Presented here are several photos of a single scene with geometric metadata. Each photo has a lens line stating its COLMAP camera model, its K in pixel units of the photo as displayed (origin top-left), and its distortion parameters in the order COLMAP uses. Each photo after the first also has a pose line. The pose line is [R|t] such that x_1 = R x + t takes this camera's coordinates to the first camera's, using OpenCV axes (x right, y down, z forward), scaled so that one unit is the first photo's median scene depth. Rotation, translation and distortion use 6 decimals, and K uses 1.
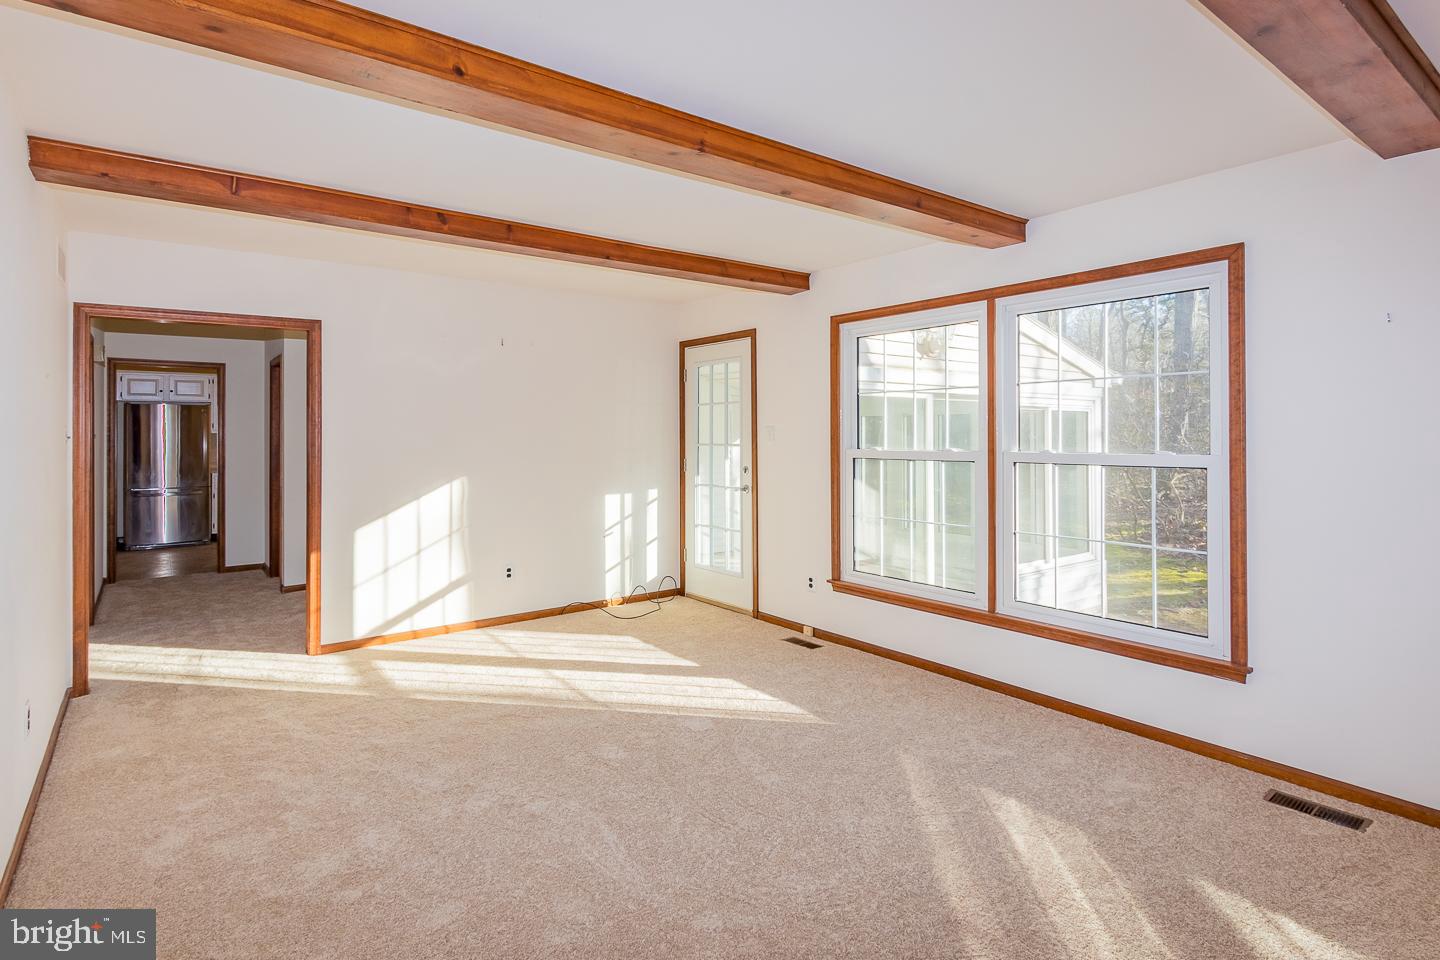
lens RADIAL K [[741.5, 0, 718.9], [0, 741.5, 433.3], [0, 0, 1]] dist [-0.000434, -0.000028]
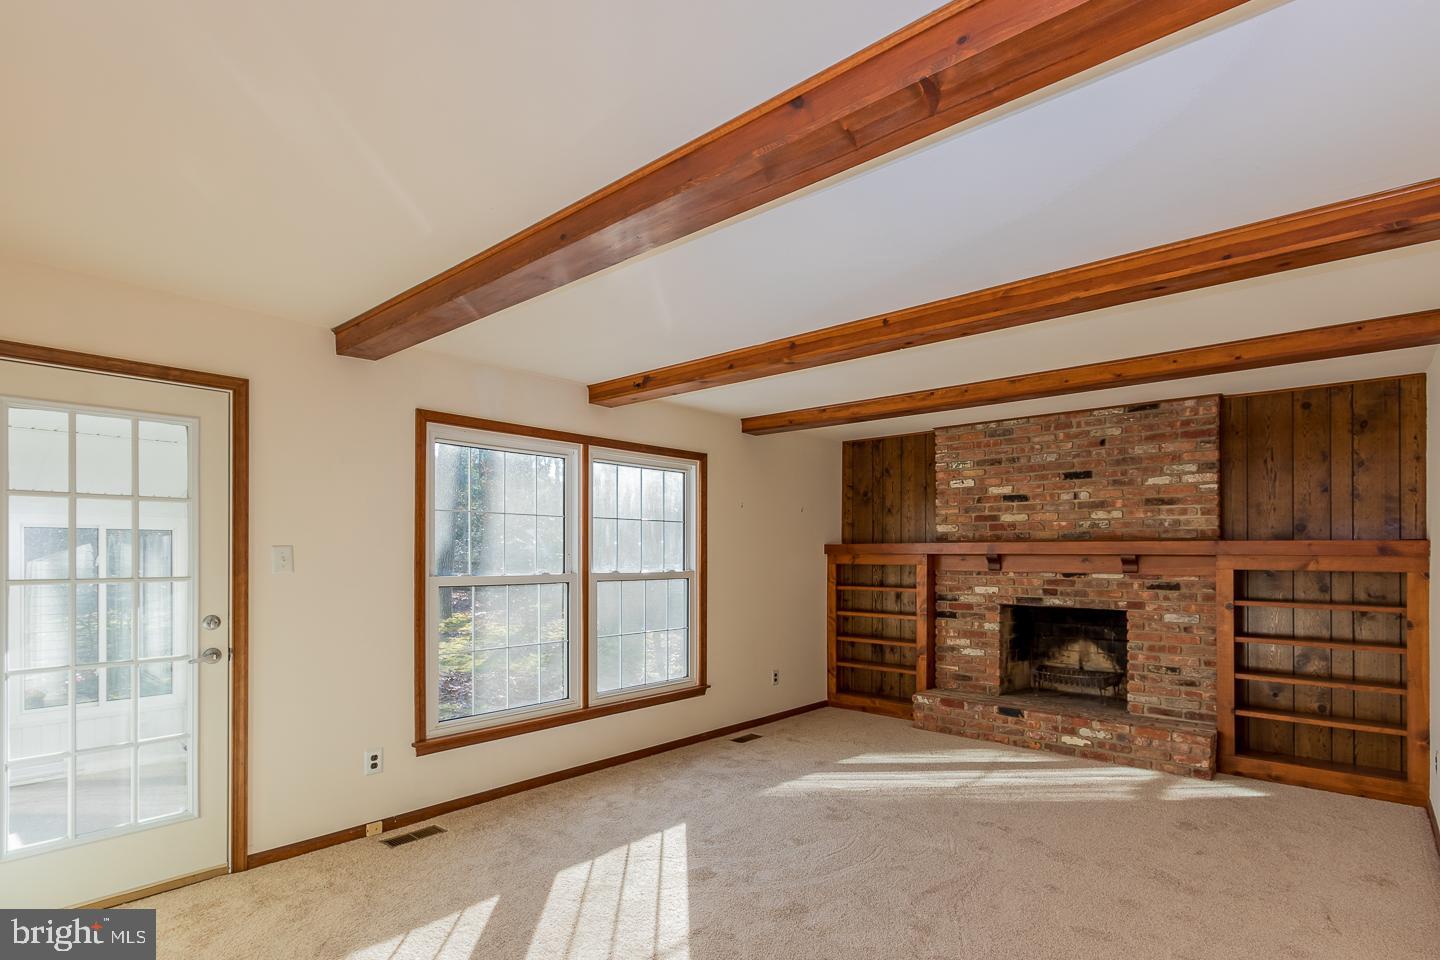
lens RADIAL K [[667.6, 0, 719.1], [0, 667.6, 548.0], [0, 0, 1]] dist [0.000651, 0.000030]
pose [[-0.153552, 0.010779, 0.988082, -0.537684], [-0.000927, 0.999938, -0.011052, -0.001531], [-0.988140, -0.002613, -0.153533, 0.711427]]
